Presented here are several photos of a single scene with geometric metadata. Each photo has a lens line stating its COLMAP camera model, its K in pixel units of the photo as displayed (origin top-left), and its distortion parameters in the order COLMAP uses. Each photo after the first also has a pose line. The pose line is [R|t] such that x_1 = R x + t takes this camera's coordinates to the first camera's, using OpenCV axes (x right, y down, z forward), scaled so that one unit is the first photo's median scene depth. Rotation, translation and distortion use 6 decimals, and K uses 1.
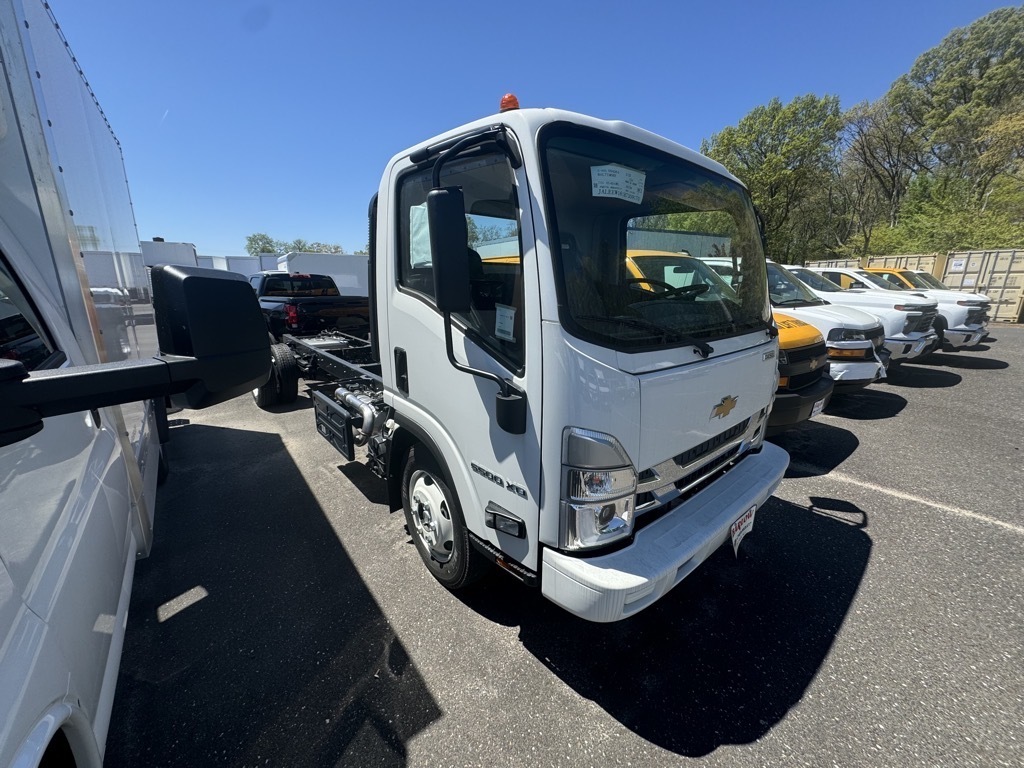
lens RADIAL K [[414.6, 0, 518.2], [0, 414.6, 387.6], [0, 0, 1]] dist [-0.011917, -0.000027]
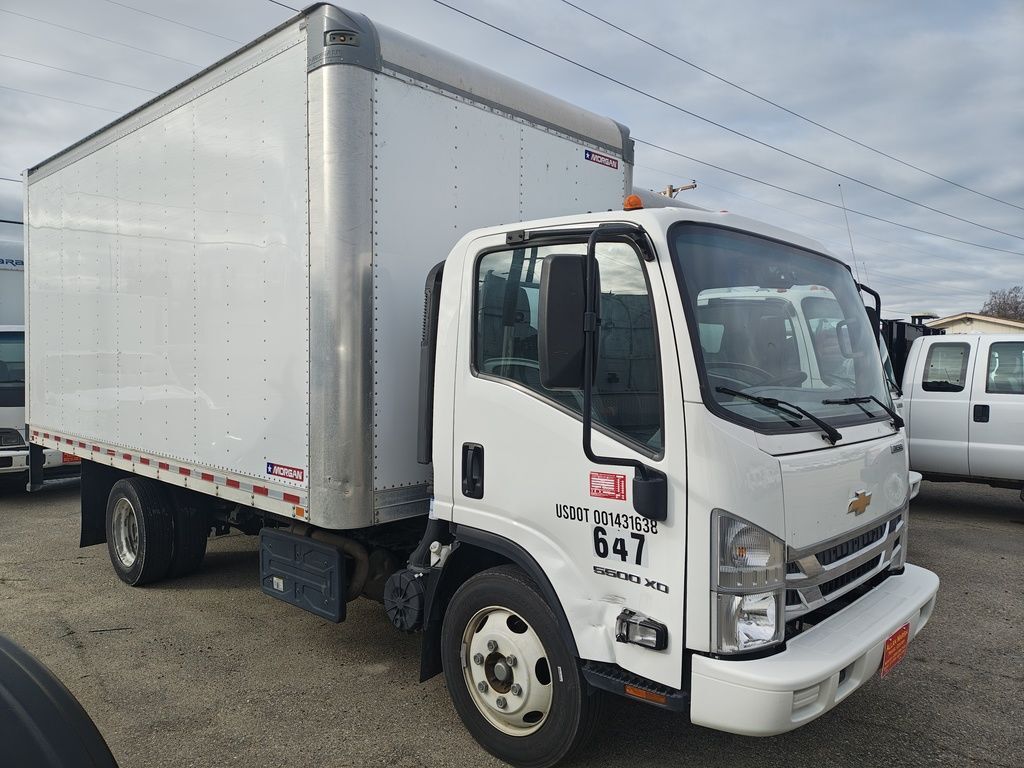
lens RADIAL K [[782.6, 0, 499.4], [0, 782.6, 371.3], [0, 0, 1]] dist [0.013924, 0.016272]
pose [[0.994746, 0.000199, 0.102373, -0.515414], [0.025358, 0.968356, -0.248283, 0.202977], [-0.099183, 0.249575, 0.963263, -0.722707]]
